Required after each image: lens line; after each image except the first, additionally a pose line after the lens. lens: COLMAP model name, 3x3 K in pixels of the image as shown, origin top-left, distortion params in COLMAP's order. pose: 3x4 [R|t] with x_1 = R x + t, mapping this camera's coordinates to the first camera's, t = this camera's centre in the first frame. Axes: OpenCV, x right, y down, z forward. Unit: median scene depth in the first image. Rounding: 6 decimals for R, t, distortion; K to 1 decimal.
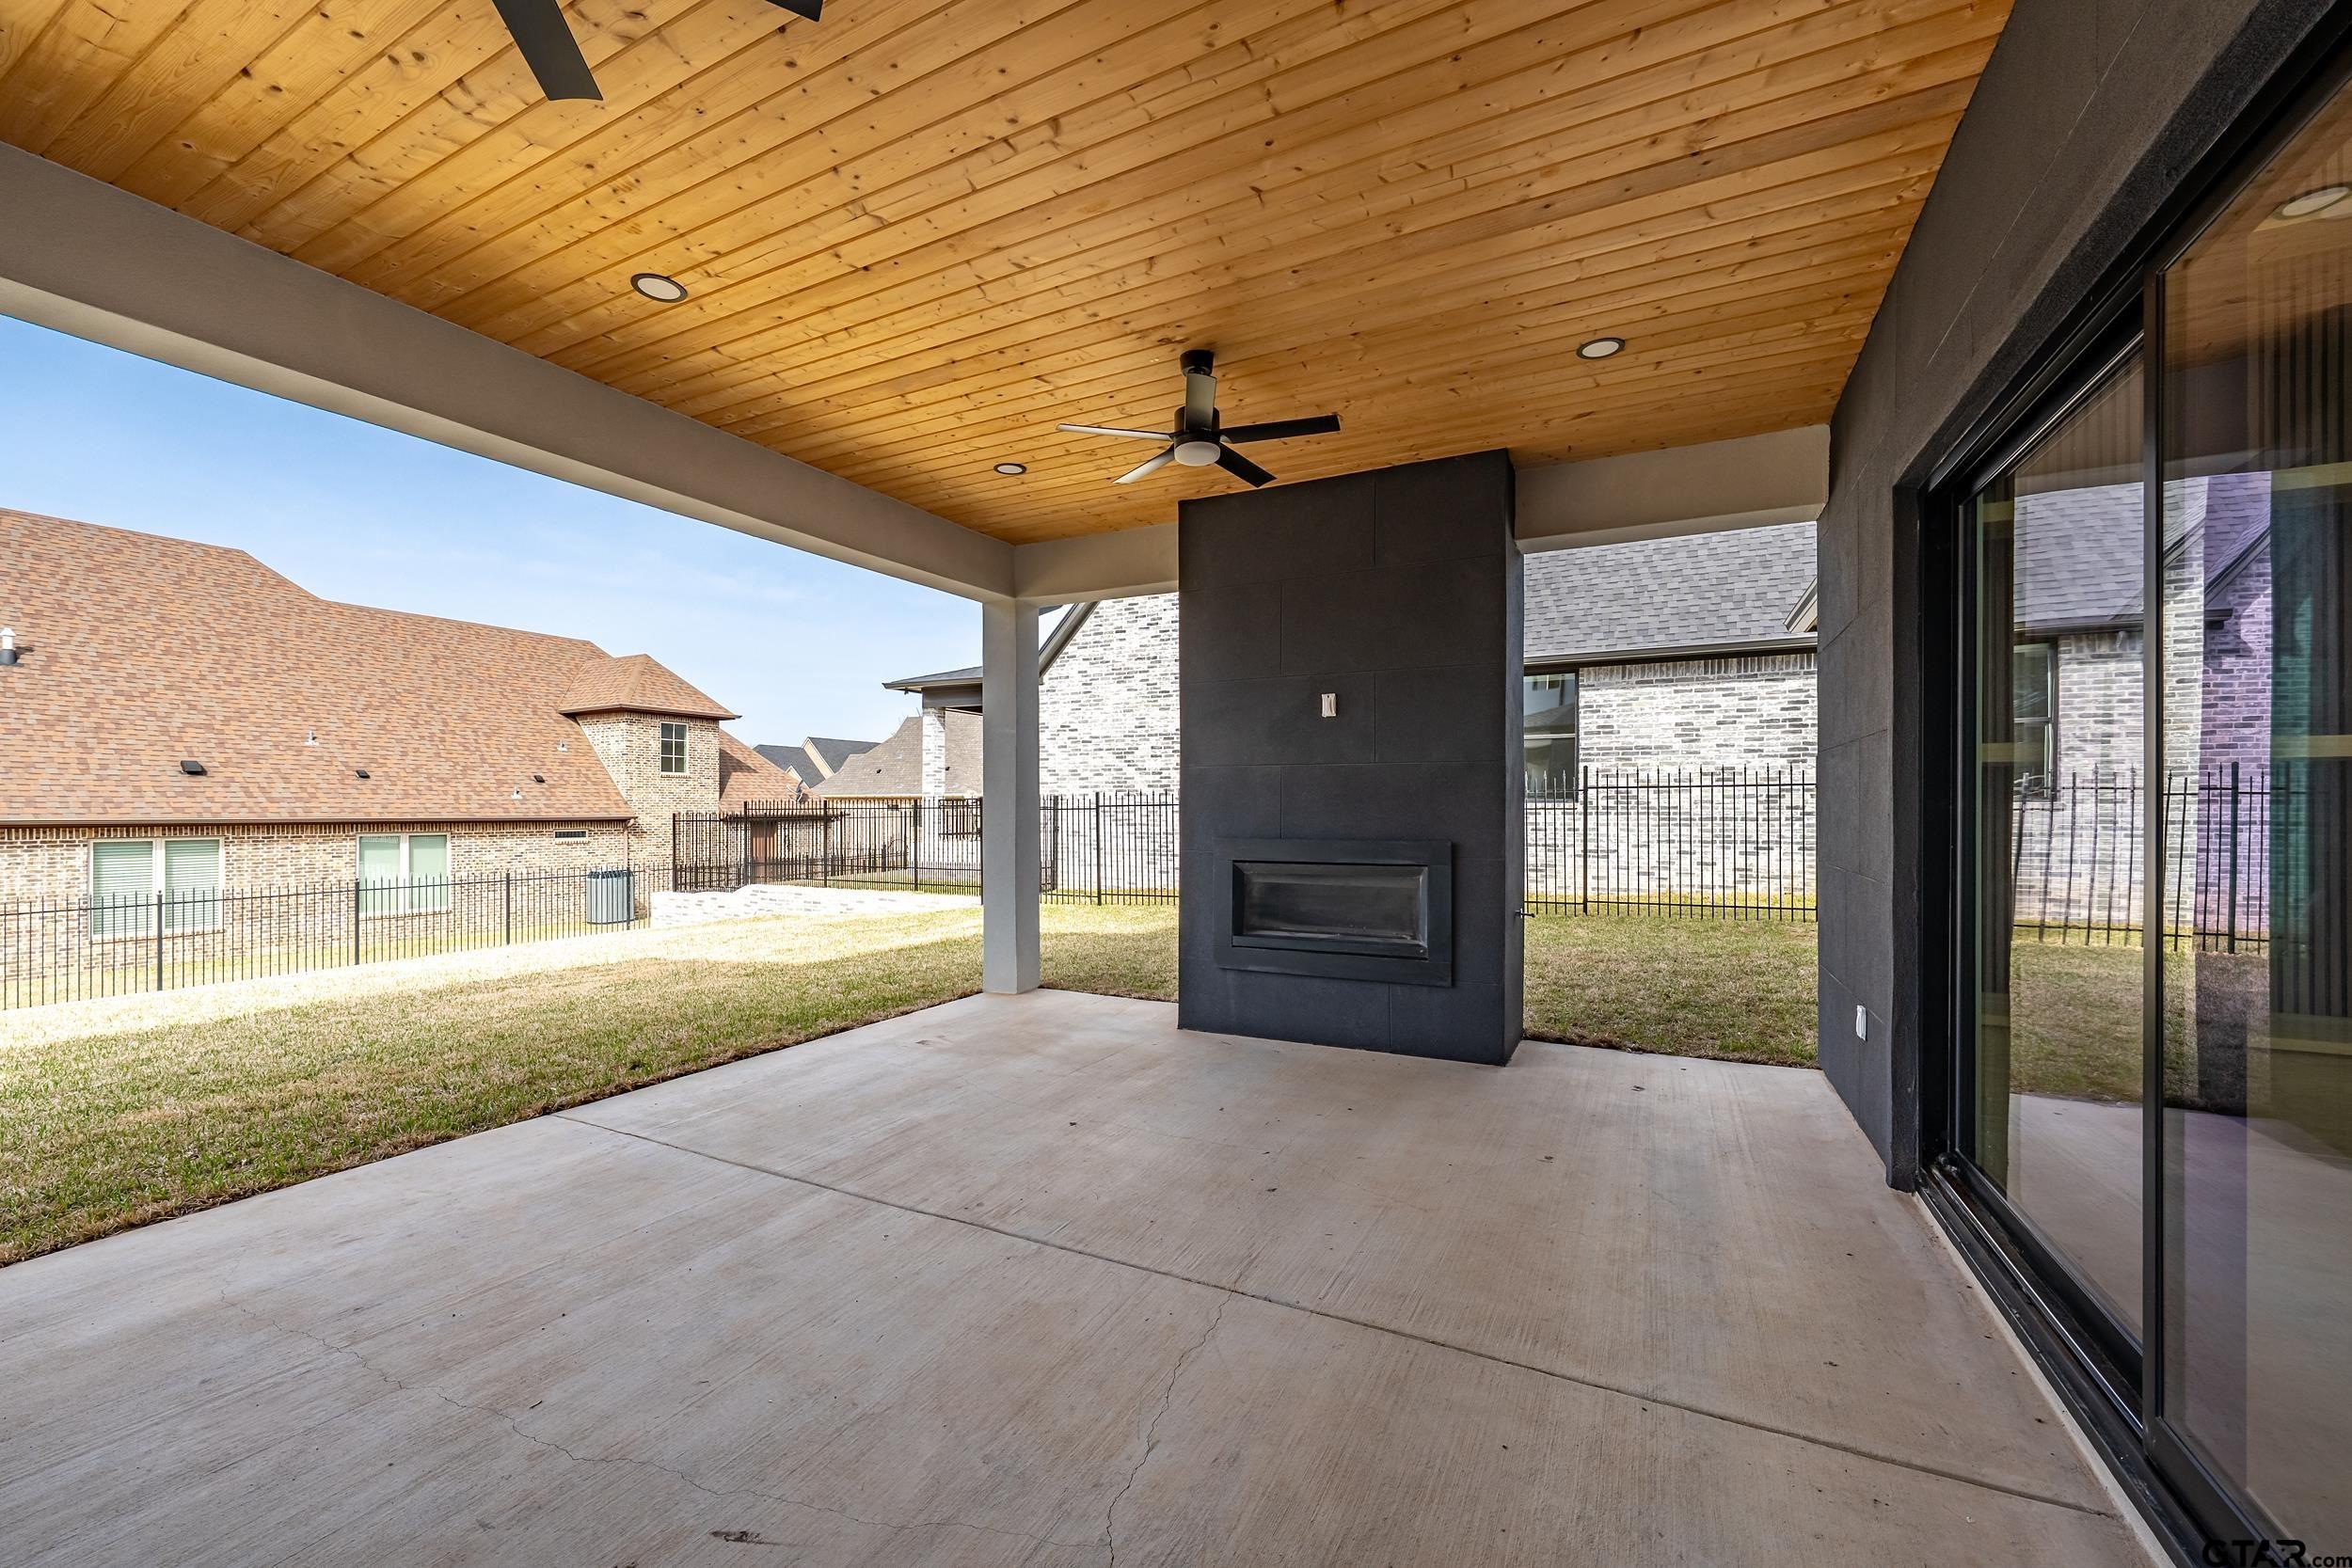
lens RADIAL K [[928.8, 0, 1178.1], [0, 928.8, 794.8], [0, 0, 1]] dist [-0.001598, 0.000207]
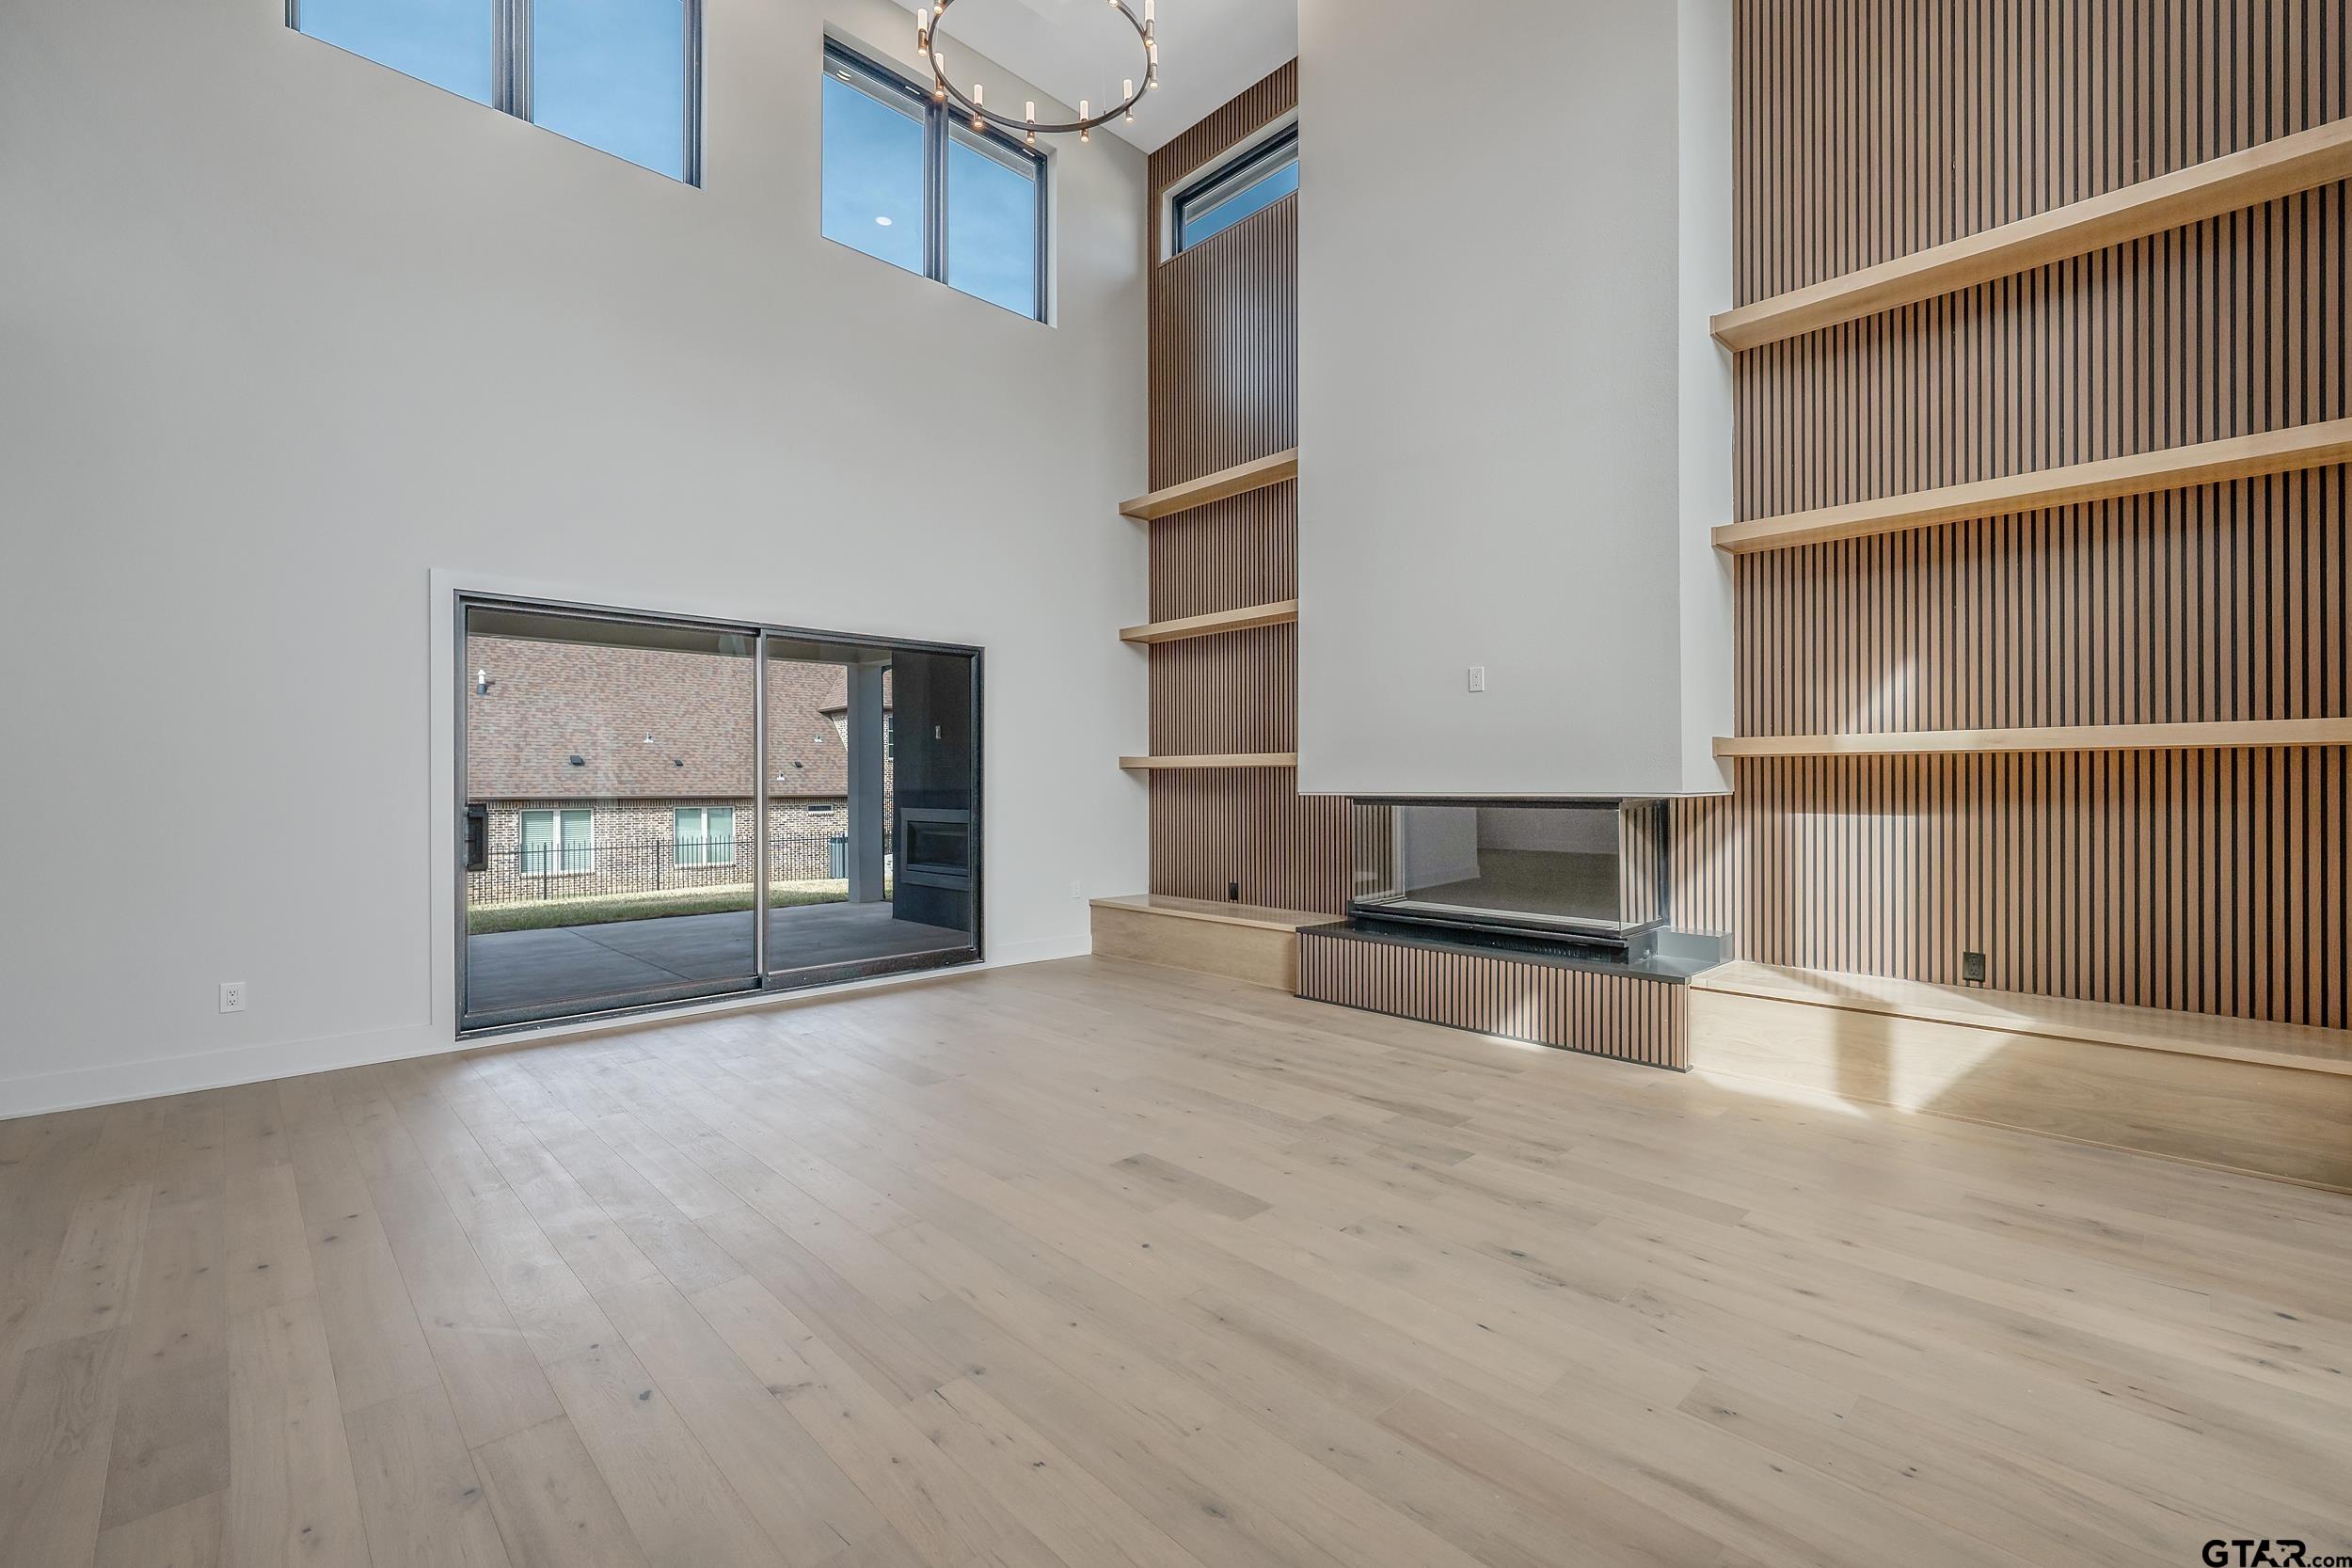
lens RADIAL K [[991.6, 0, 1163.8], [0, 991.6, 780.3], [0, 0, 1]] dist [0.010787, 0.000065]
pose [[0.941641, -0.003534, -0.336601, 0.328524], [0.007338, 0.999923, 0.010030, -0.007068], [0.336540, -0.011915, 0.941594, -0.157648]]
